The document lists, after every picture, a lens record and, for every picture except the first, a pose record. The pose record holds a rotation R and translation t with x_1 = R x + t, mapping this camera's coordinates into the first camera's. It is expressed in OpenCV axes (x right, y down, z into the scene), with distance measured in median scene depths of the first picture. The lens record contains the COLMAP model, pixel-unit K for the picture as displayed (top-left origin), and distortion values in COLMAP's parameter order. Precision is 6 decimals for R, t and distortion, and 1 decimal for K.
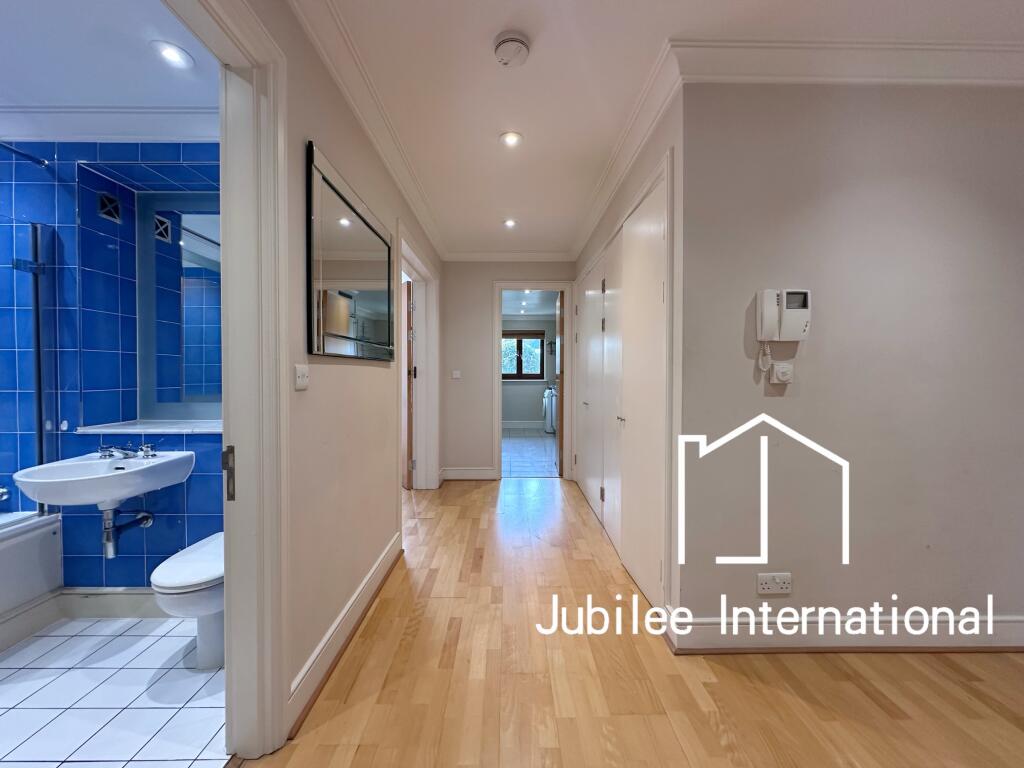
lens RADIAL K [[410.2, 0, 505.6], [0, 410.2, 376.8], [0, 0, 1]] dist [-0.000557, 0.001438]
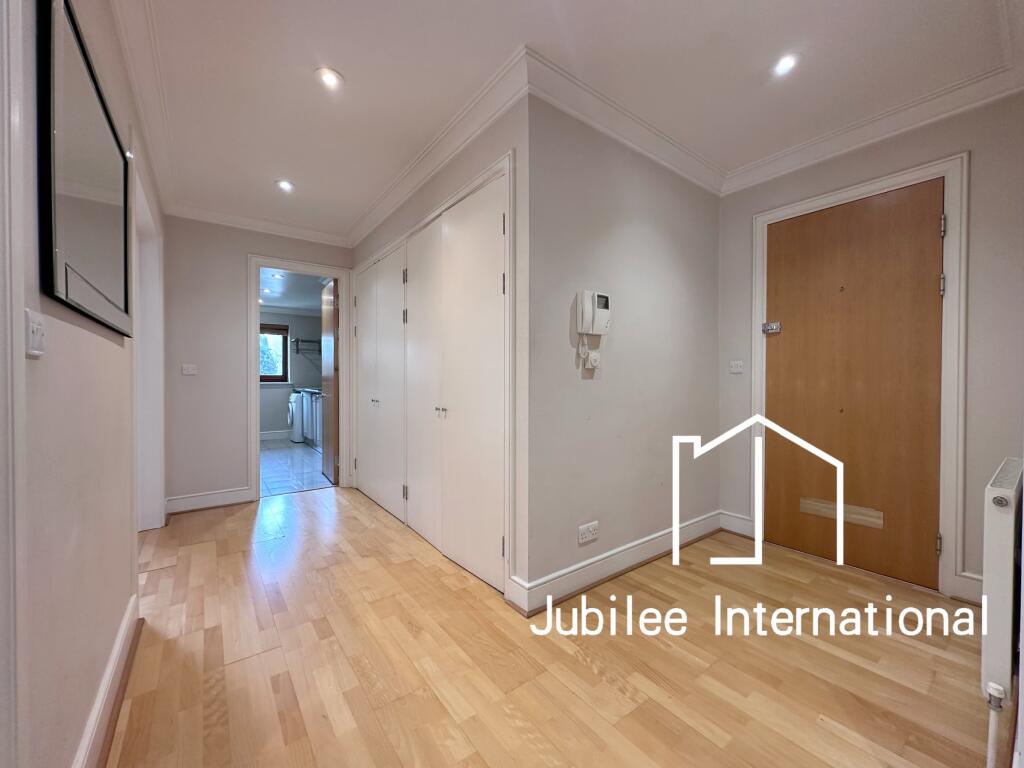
lens RADIAL K [[410.2, 0, 504.2], [0, 410.2, 382.3], [0, 0, 1]] dist [-0.000557, 0.001438]
pose [[0.806395, -0.002545, 0.591372, -0.224997], [0.004738, 0.999986, -0.002158, 0.049190], [-0.591358, 0.004542, 0.806396, 0.135506]]
